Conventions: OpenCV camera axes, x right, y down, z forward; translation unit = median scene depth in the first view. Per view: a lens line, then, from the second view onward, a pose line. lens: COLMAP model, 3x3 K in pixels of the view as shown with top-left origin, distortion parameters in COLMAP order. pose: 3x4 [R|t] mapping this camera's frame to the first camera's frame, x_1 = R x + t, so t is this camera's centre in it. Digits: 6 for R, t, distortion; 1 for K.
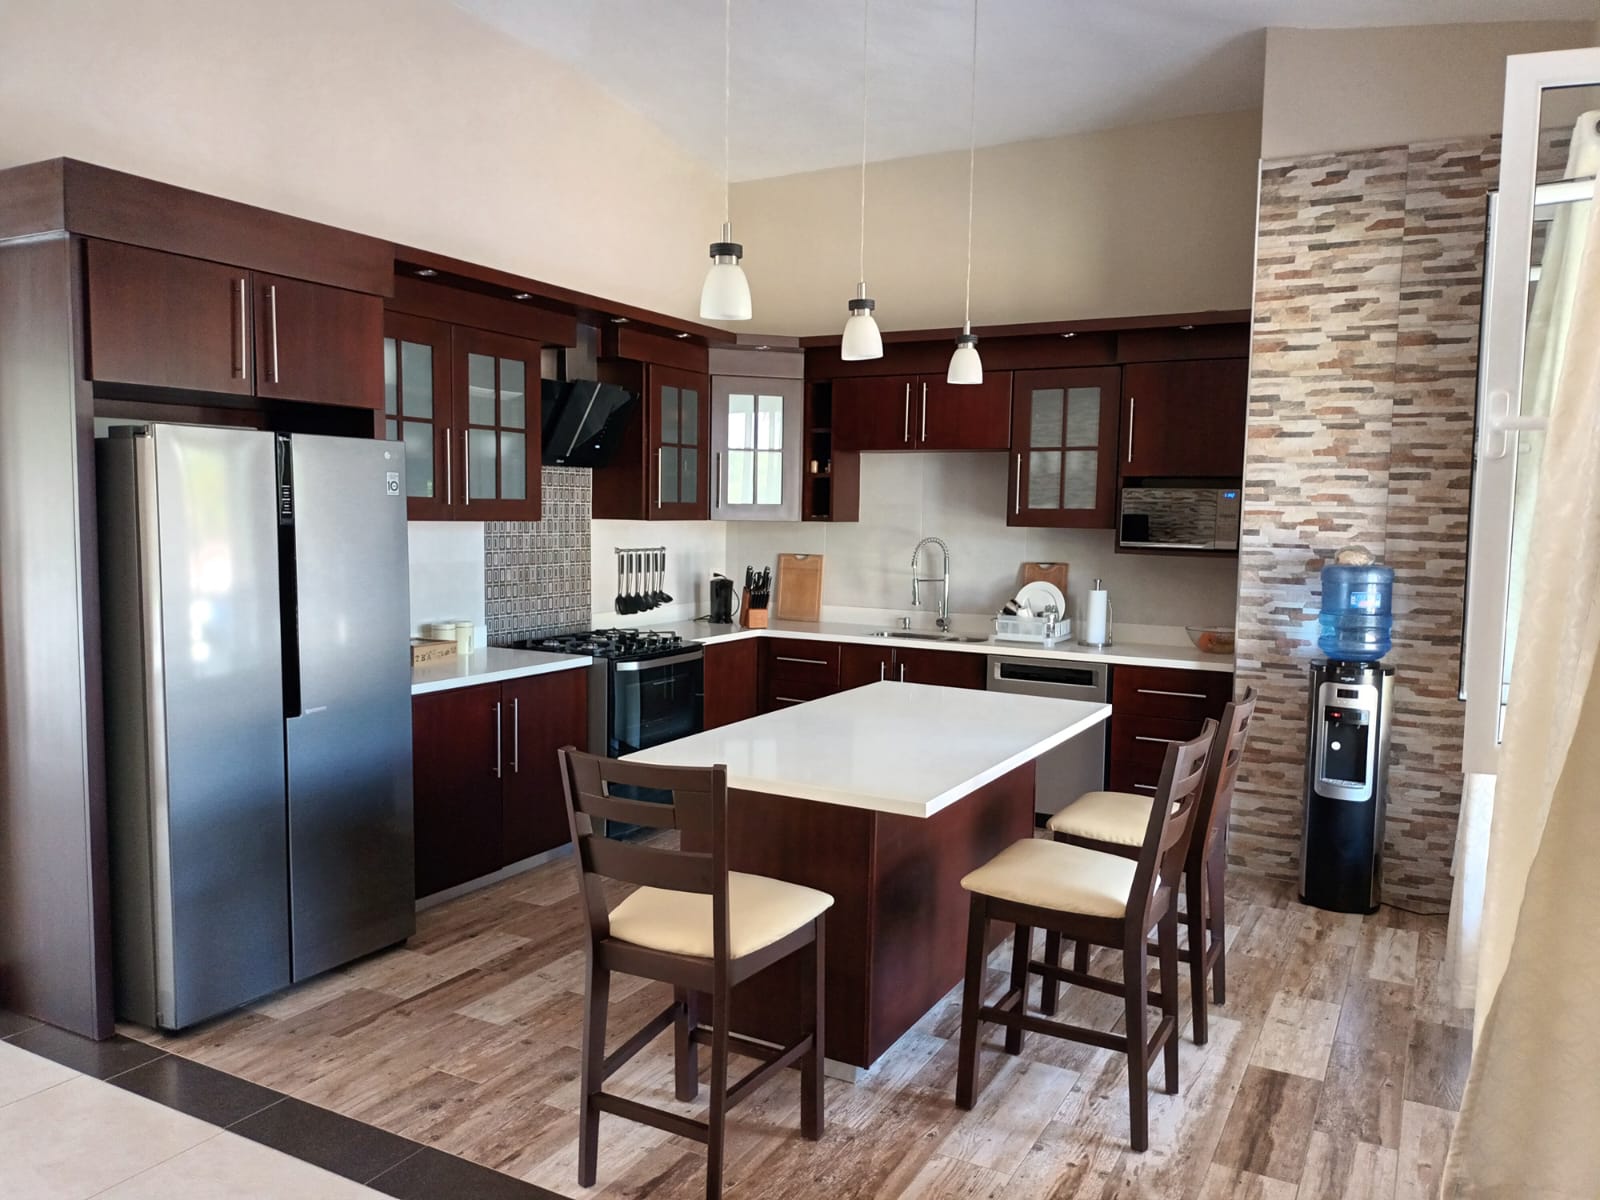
lens RADIAL K [[1198.2, 0, 798.1], [0, 1198.2, 599.4], [0, 0, 1]] dist [0.023417, -0.034153]
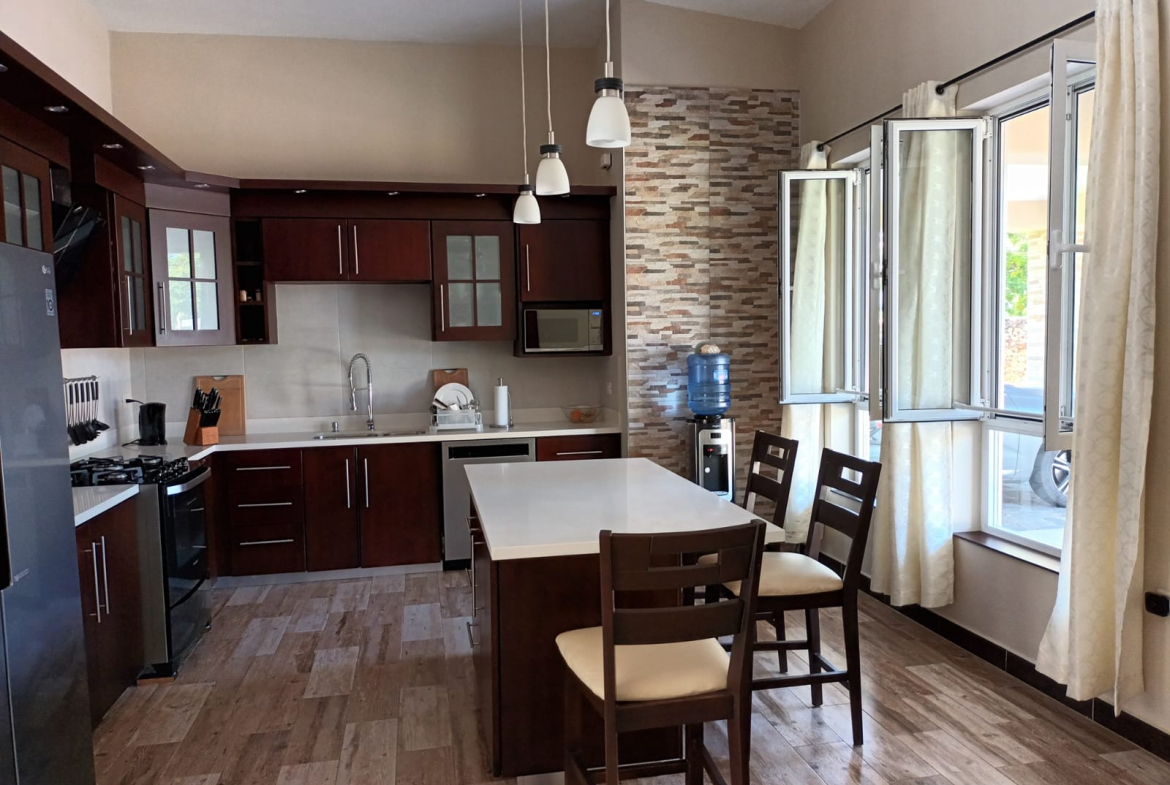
lens RADIAL K [[870.3, 0, 590.8], [0, 870.3, 396.0], [0, 0, 1]] dist [0.080752, -0.086166]
pose [[0.766927, -0.076523, 0.637155, -0.359325], [0.084060, 0.996289, 0.018475, -0.007138], [-0.636205, 0.039391, 0.770514, 0.208691]]
